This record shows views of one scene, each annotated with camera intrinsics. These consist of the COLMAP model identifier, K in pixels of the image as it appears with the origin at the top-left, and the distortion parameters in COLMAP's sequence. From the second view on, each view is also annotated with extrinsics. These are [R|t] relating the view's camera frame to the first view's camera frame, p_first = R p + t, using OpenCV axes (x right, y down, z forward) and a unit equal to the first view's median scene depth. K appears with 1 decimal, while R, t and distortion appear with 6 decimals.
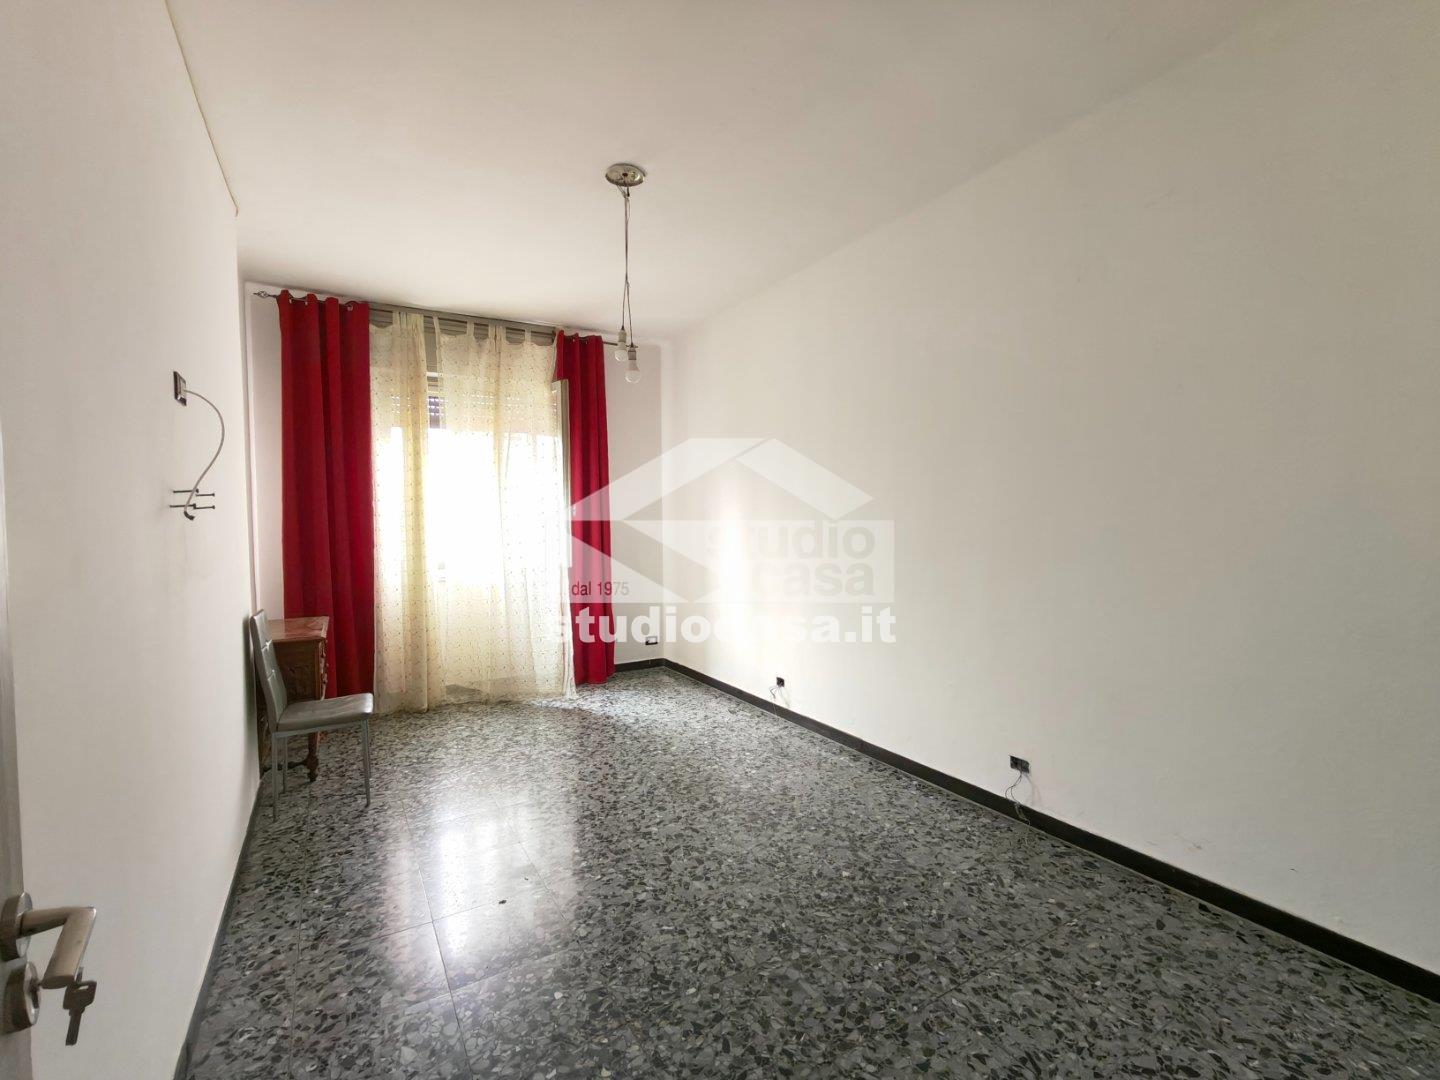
lens RADIAL K [[629.1, 0, 717.9], [0, 629.1, 532.8], [0, 0, 1]] dist [-0.000197, 0.000054]
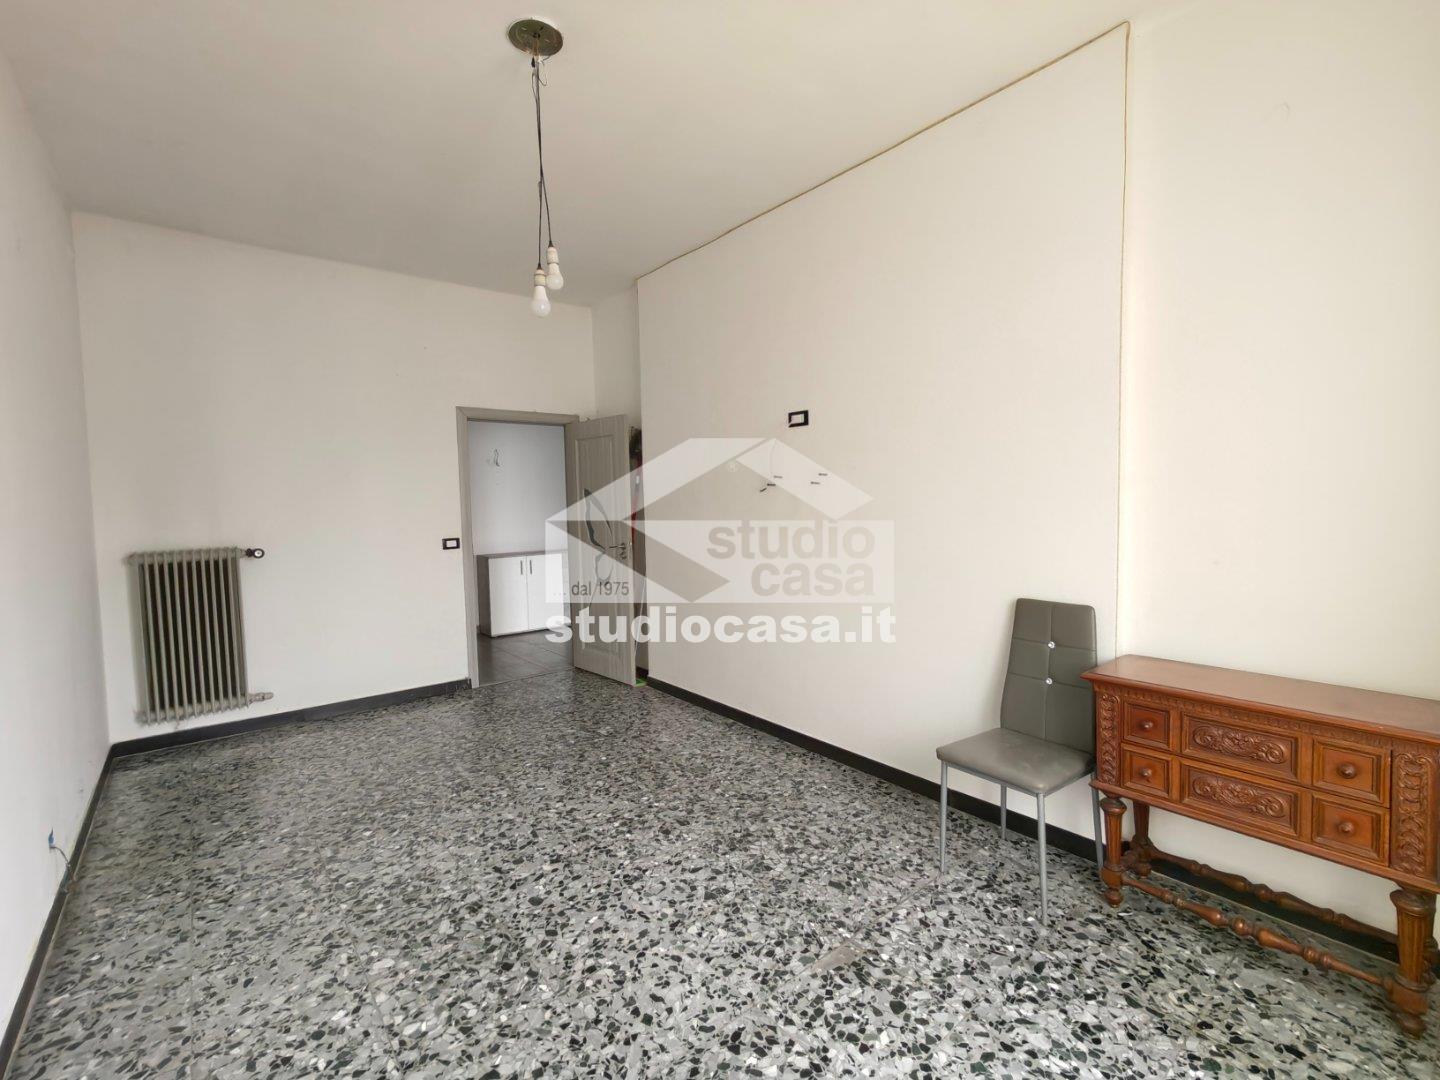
lens RADIAL K [[629.1, 0, 717.9], [0, 629.1, 532.8], [0, 0, 1]] dist [-0.000197, 0.000054]
pose [[-0.988267, 0.046118, -0.145606, -0.222916], [0.033817, 0.995734, 0.085853, -0.042213], [0.148944, 0.079922, -0.985611, 1.805780]]
